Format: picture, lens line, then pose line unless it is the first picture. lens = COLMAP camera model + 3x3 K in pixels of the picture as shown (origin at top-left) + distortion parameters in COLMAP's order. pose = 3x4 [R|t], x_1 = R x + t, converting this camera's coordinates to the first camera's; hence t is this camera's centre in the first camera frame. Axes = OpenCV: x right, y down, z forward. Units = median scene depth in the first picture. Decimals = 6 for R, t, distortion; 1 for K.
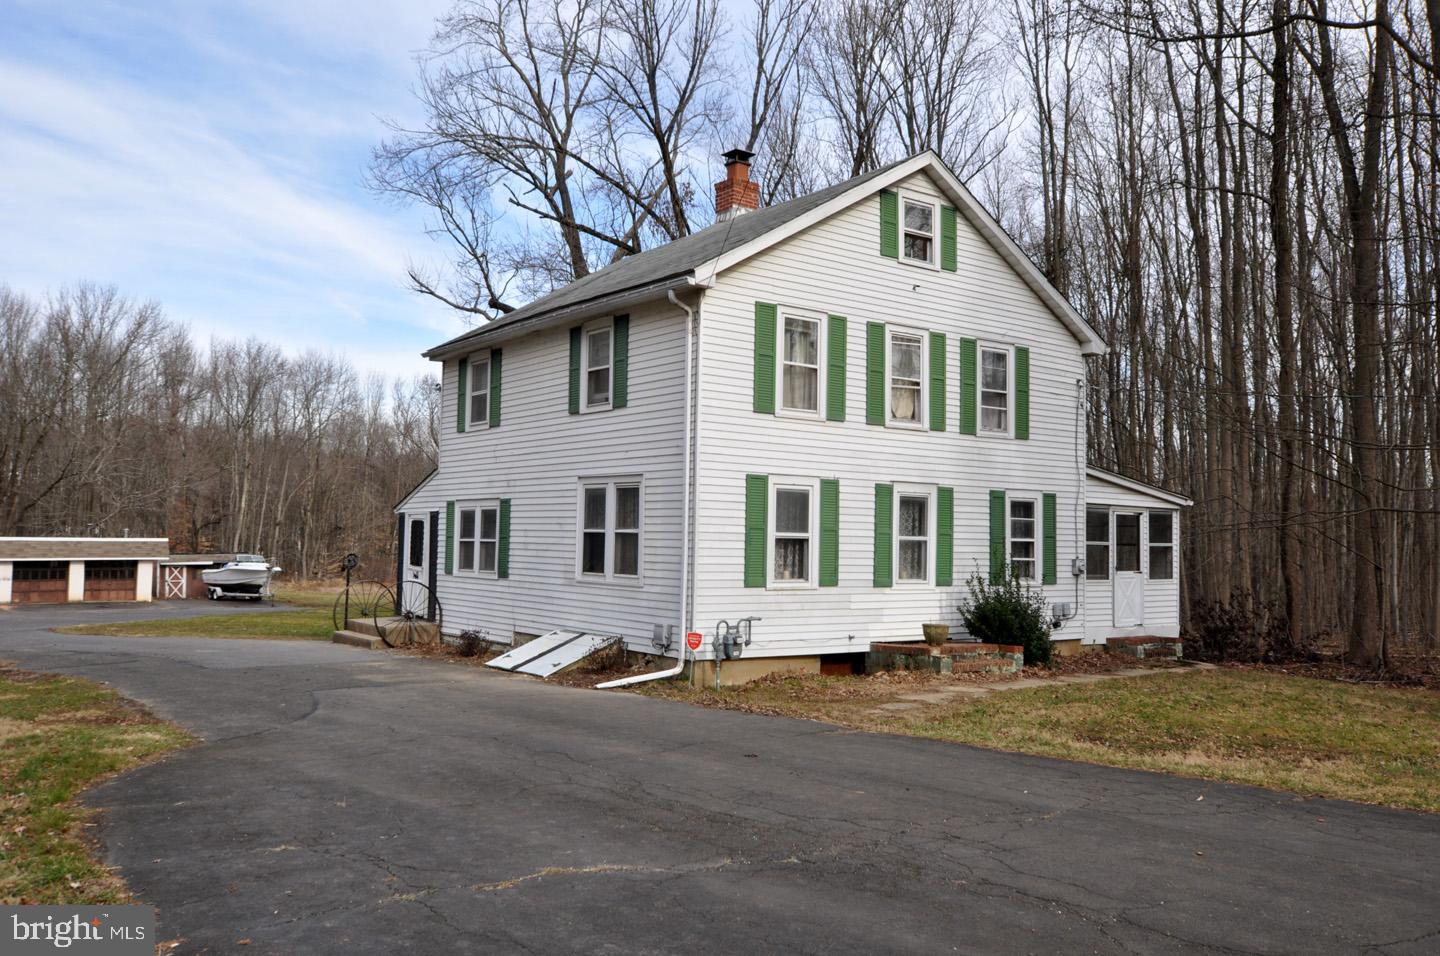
lens RADIAL K [[1172.9, 0, 722.4], [0, 1172.9, 480.4], [0, 0, 1]] dist [0.001209, 0.040074]
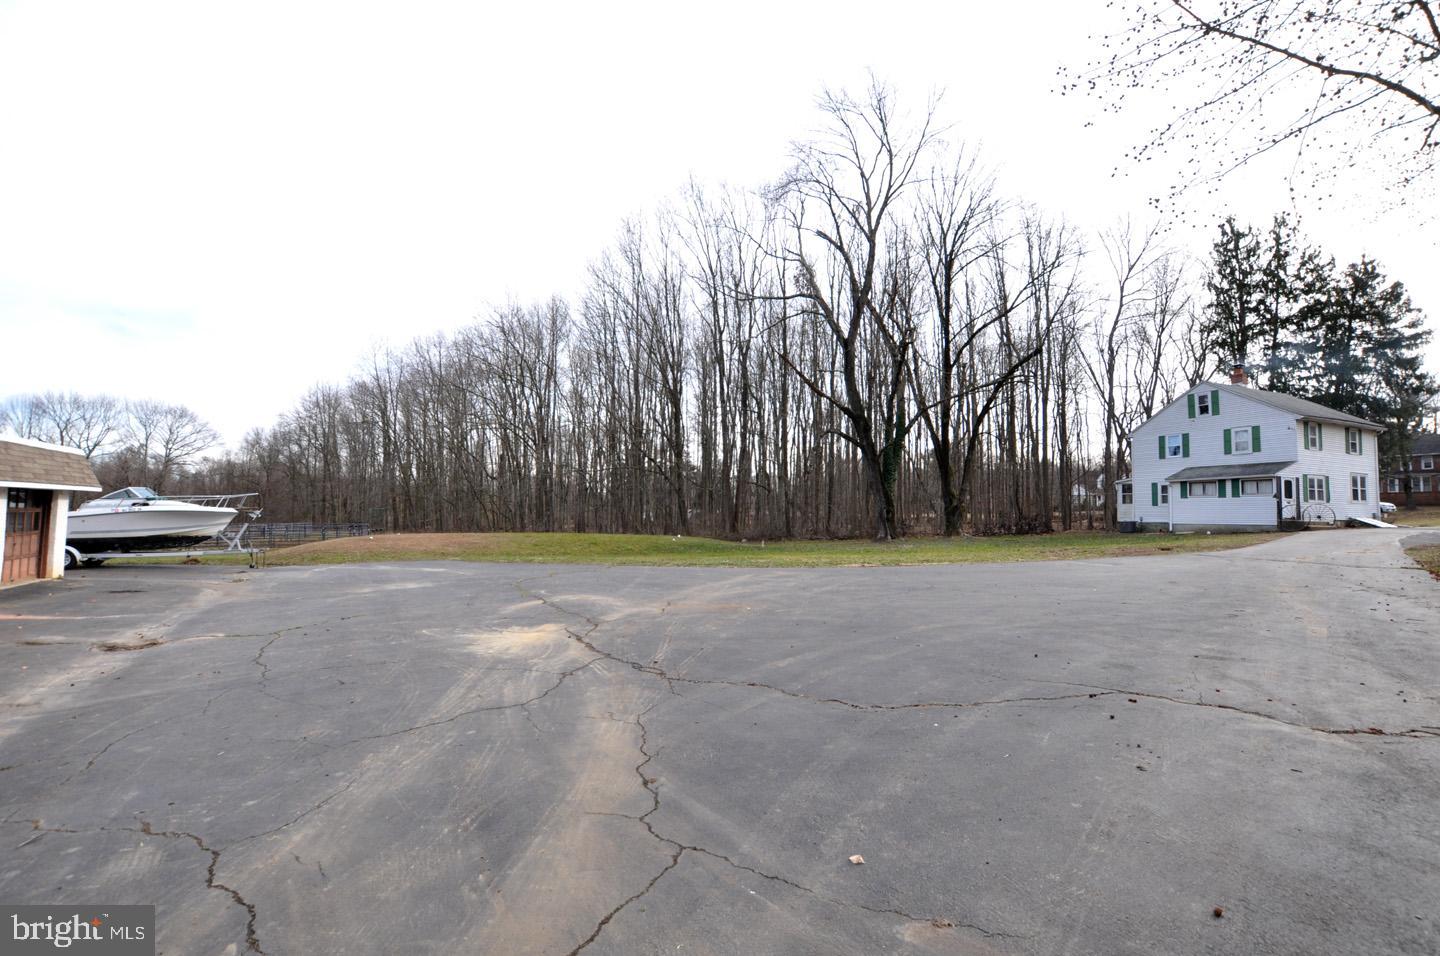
lens RADIAL K [[631.3, 0, 720.3], [0, 631.3, 478.7], [0, 0, 1]] dist [-0.034265, 0.003848]
pose [[0.238708, 0.041650, 0.970198, -2.044972], [-0.063119, 0.997633, -0.027298, 0.160881], [-0.969038, -0.054722, 0.240772, 2.105440]]
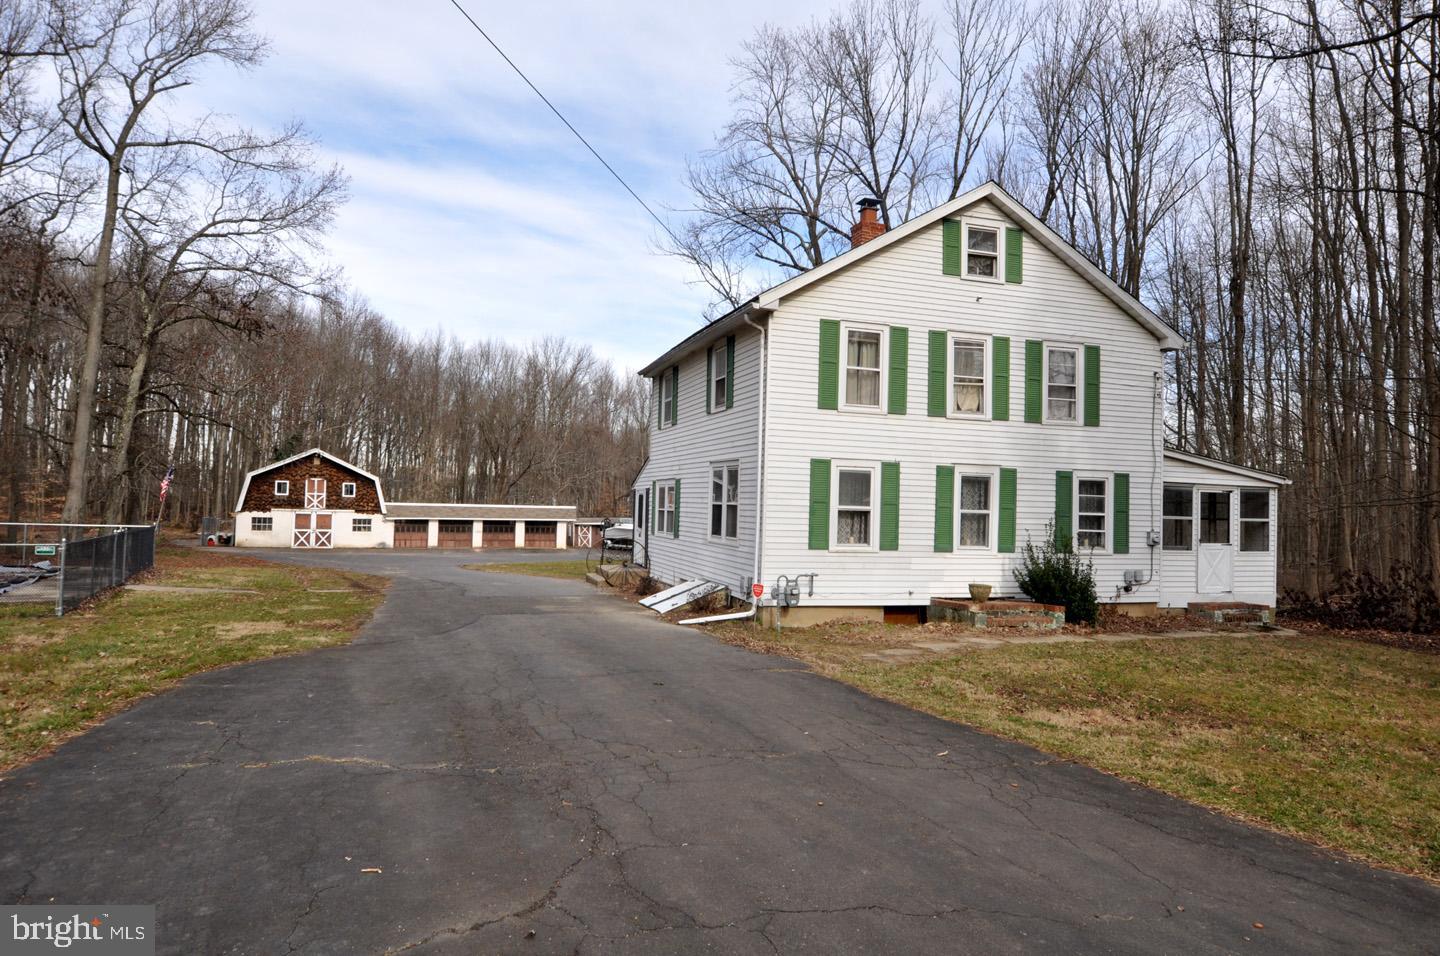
lens RADIAL K [[881.4, 0, 720.8], [0, 881.4, 477.0], [0, 0, 1]] dist [-0.011892, 0.009282]
pose [[0.944540, -0.001875, -0.328391, 0.190028], [0.006173, 0.999908, 0.012046, 0.001921], [0.328338, -0.013405, 0.944465, 0.067765]]
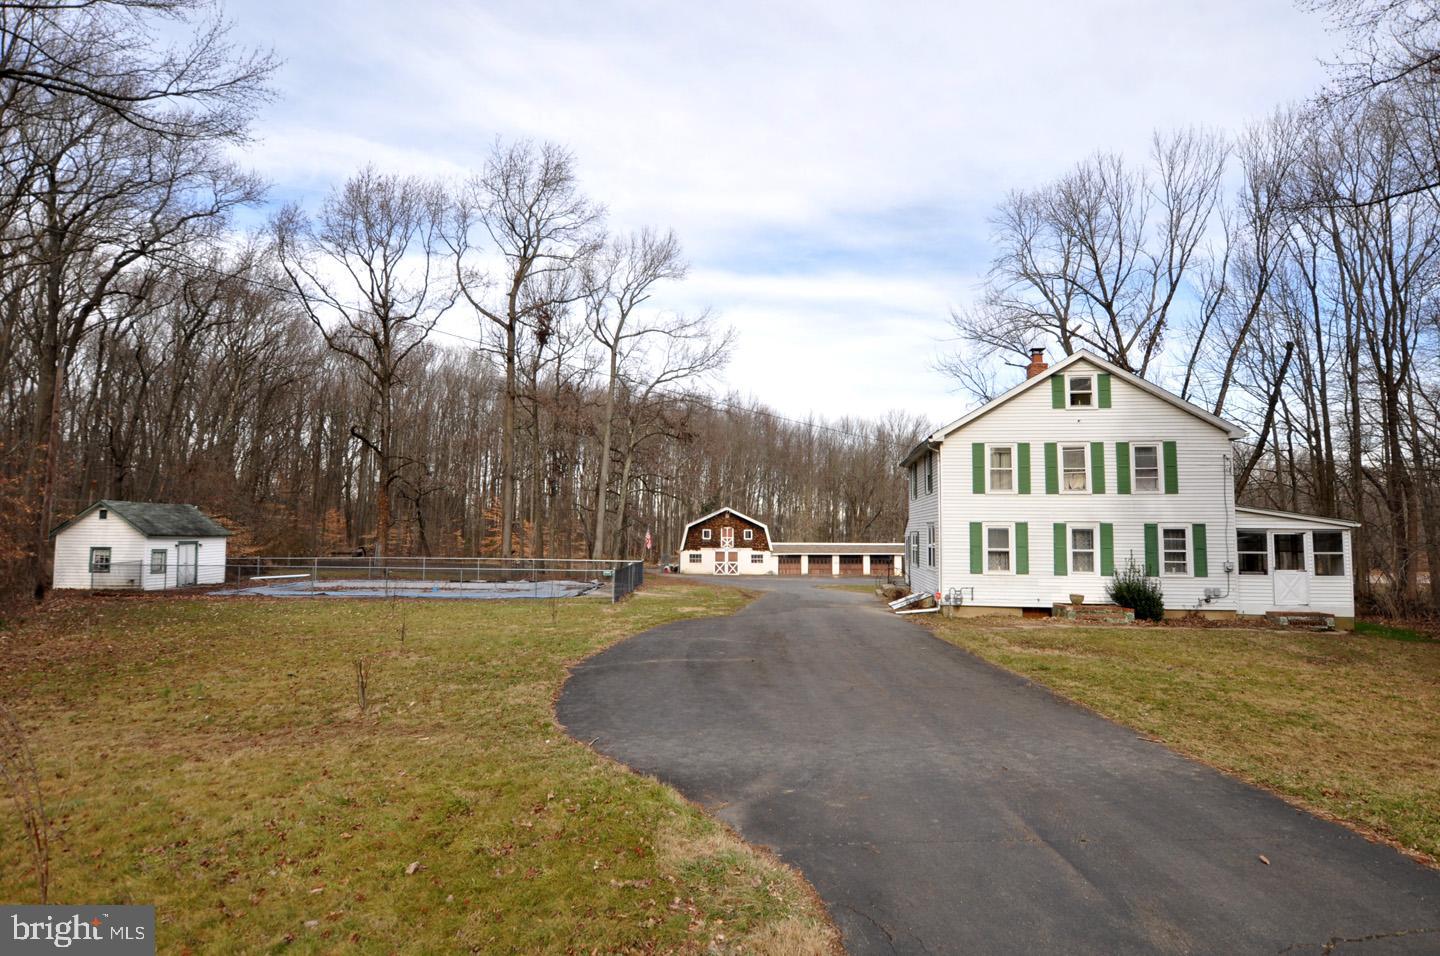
lens RADIAL K [[744.5, 0, 719.7], [0, 744.5, 476.1], [0, 0, 1]] dist [-0.019553, 0.000201]
pose [[0.708894, -0.065497, -0.702268, 0.540331], [0.040534, 0.997817, -0.052145, -0.030136], [0.704150, 0.008500, 0.710001, -0.259674]]
